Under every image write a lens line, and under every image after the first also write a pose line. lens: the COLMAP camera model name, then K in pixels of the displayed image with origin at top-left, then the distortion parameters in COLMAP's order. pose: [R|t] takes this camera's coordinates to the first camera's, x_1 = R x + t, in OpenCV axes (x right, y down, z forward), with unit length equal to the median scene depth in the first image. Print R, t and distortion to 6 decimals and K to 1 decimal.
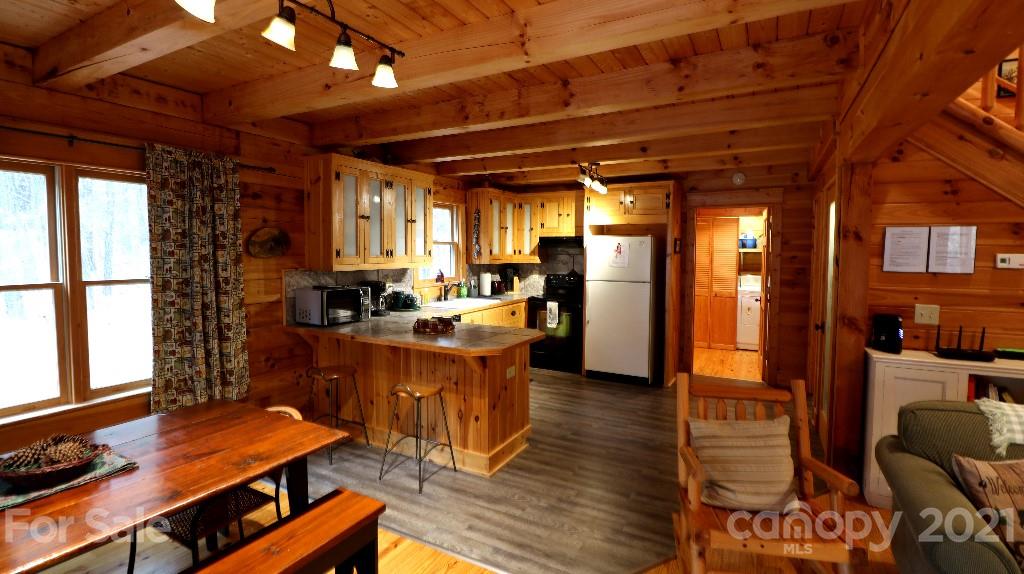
lens RADIAL K [[472.5, 0, 517.0], [0, 472.5, 274.4], [0, 0, 1]] dist [-0.002739, -0.012393]
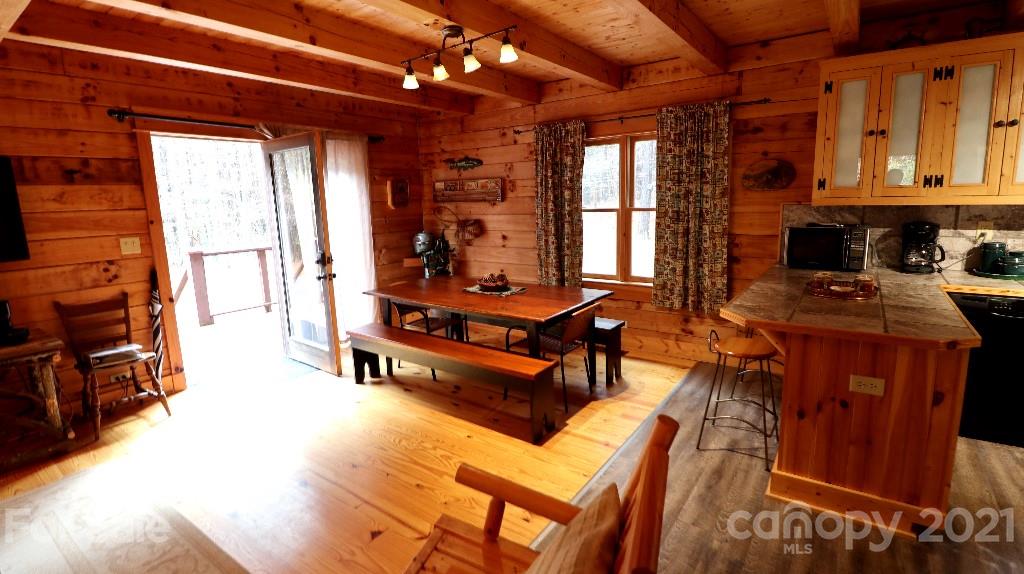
lens RADIAL K [[472.5, 0, 516.3], [0, 472.5, 275.4], [0, 0, 1]] dist [-0.002739, -0.012393]
pose [[-0.125966, 0.160005, -0.979046, 0.497848], [-0.022358, 0.986198, 0.164051, -0.009588], [0.991783, 0.042555, -0.120650, 0.541426]]
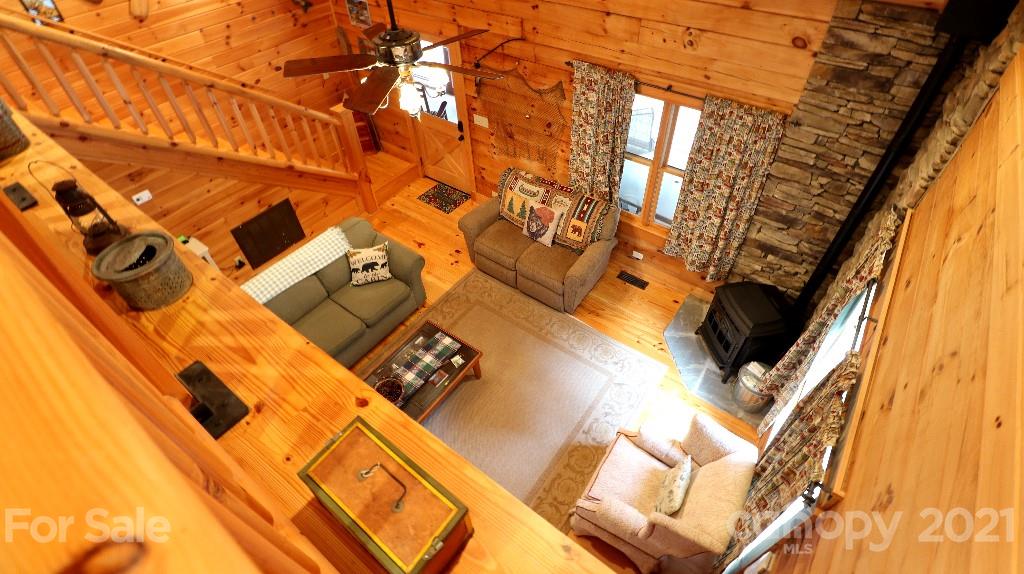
lens RADIAL K [[472.5, 0, 516.2], [0, 472.5, 276.2], [0, 0, 1]] dist [-0.002739, -0.012393]
pose [[0.149215, -0.707248, 0.691039, 0.003942], [0.085243, 0.705462, 0.703603, -0.546311], [-0.985124, -0.046082, 0.165554, -0.312496]]
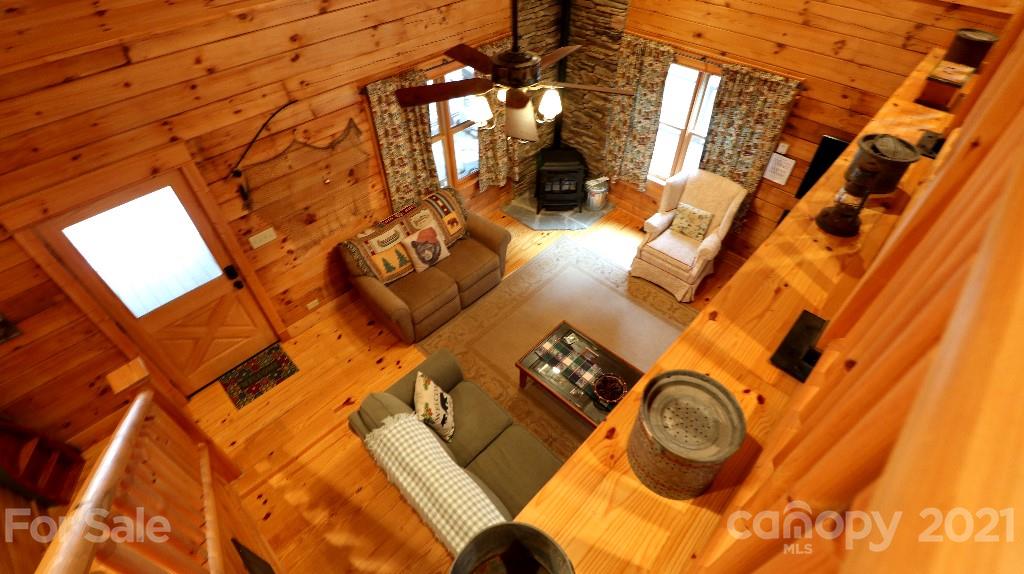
lens RADIAL K [[472.5, 0, 515.4], [0, 472.5, 278.5], [0, 0, 1]] dist [-0.002739, -0.012393]
pose [[-0.962071, -0.189144, 0.196583, 0.497485], [0.020799, 0.667655, 0.744180, -0.603332], [-0.272006, 0.720043, -0.638397, 0.592680]]
